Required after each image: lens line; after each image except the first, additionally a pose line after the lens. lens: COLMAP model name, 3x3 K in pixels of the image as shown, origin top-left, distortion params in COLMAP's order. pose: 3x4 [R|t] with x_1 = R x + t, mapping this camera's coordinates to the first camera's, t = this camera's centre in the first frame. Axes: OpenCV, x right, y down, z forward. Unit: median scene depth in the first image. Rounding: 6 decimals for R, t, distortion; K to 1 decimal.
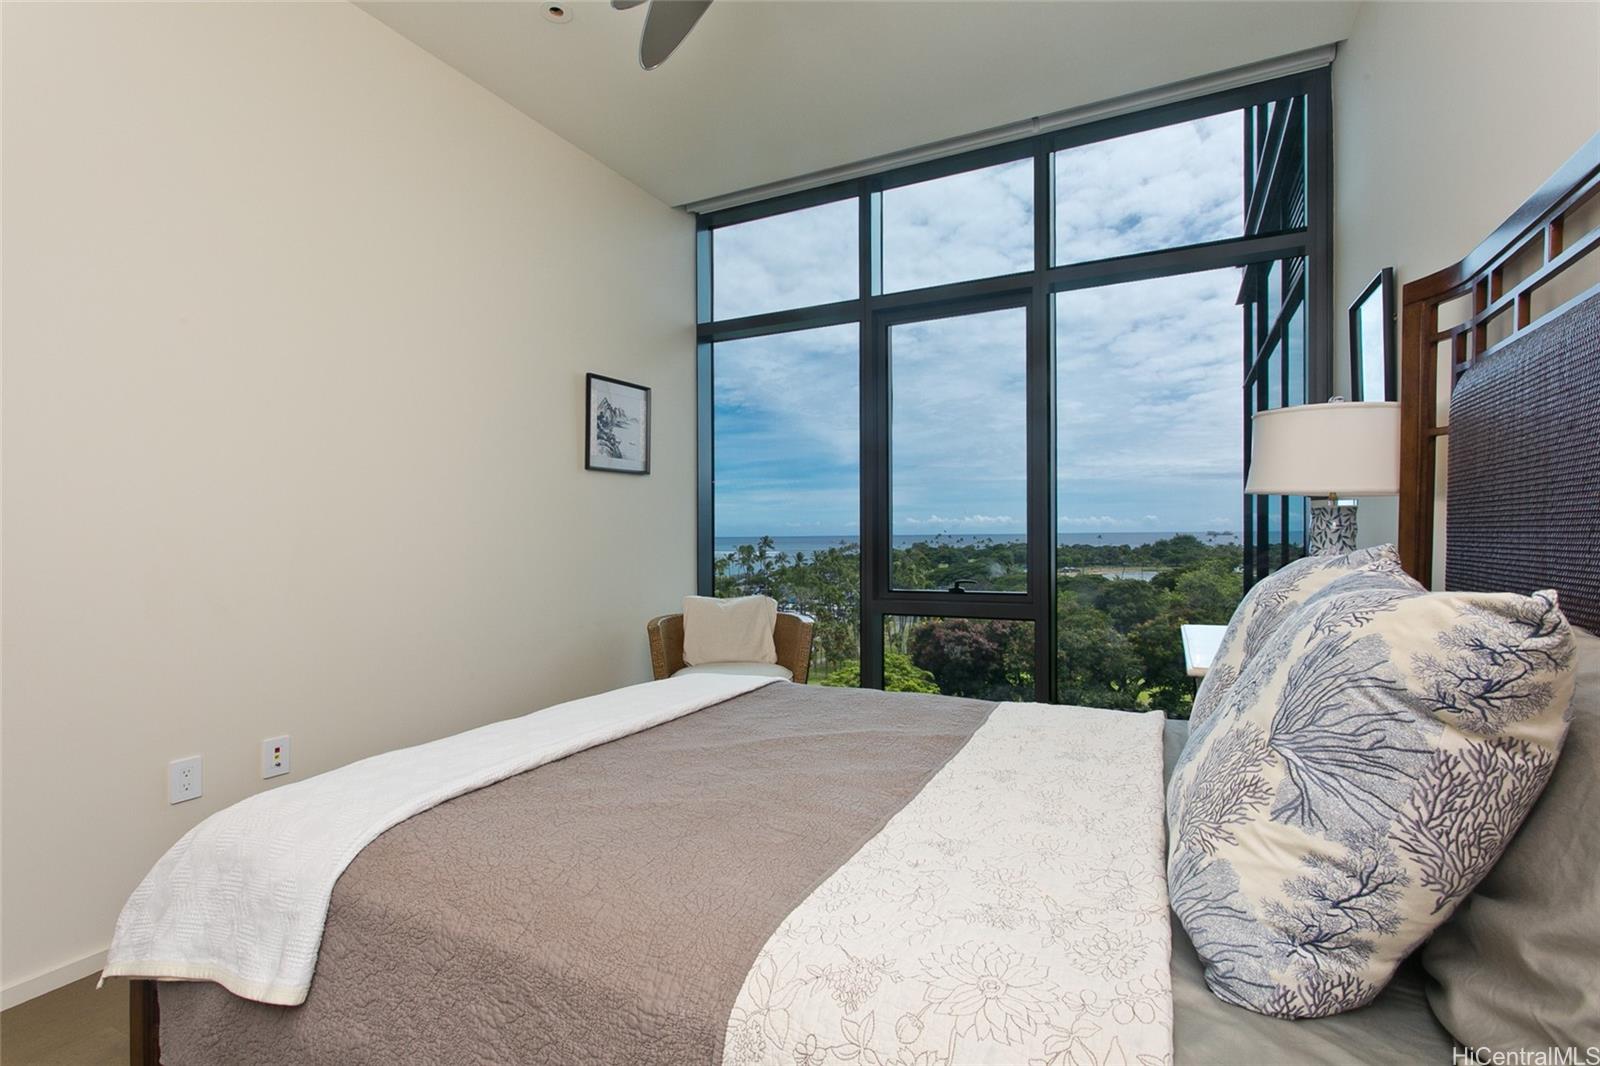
lens RADIAL K [[762.2, 0, 800.0], [0, 762.2, 533.0], [0, 0, 1]] dist [0.024483, -0.000201]
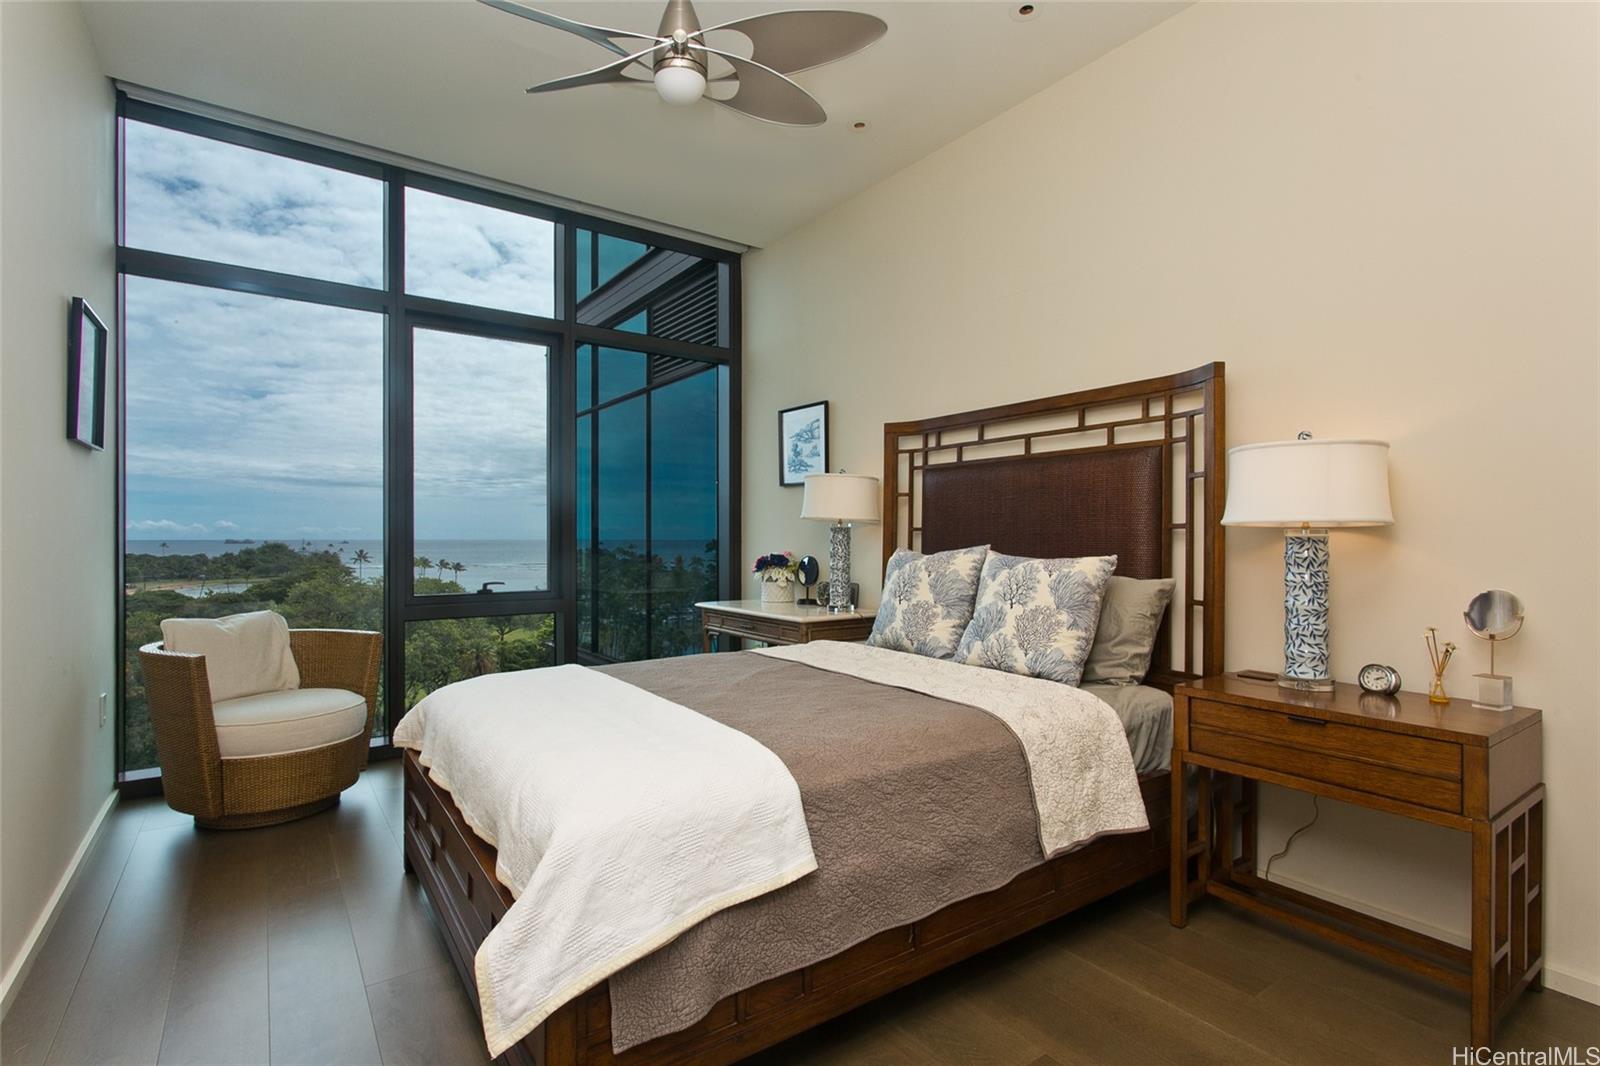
lens RADIAL K [[756.6, 0, 789.0], [0, 756.6, 541.2], [0, 0, 1]] dist [0.002595, 0.000507]
pose [[0.472159, 0.009708, 0.881460, -0.524587], [-0.008908, 0.999941, -0.006241, 0.007608], [-0.881468, -0.004905, 0.472217, 0.109344]]
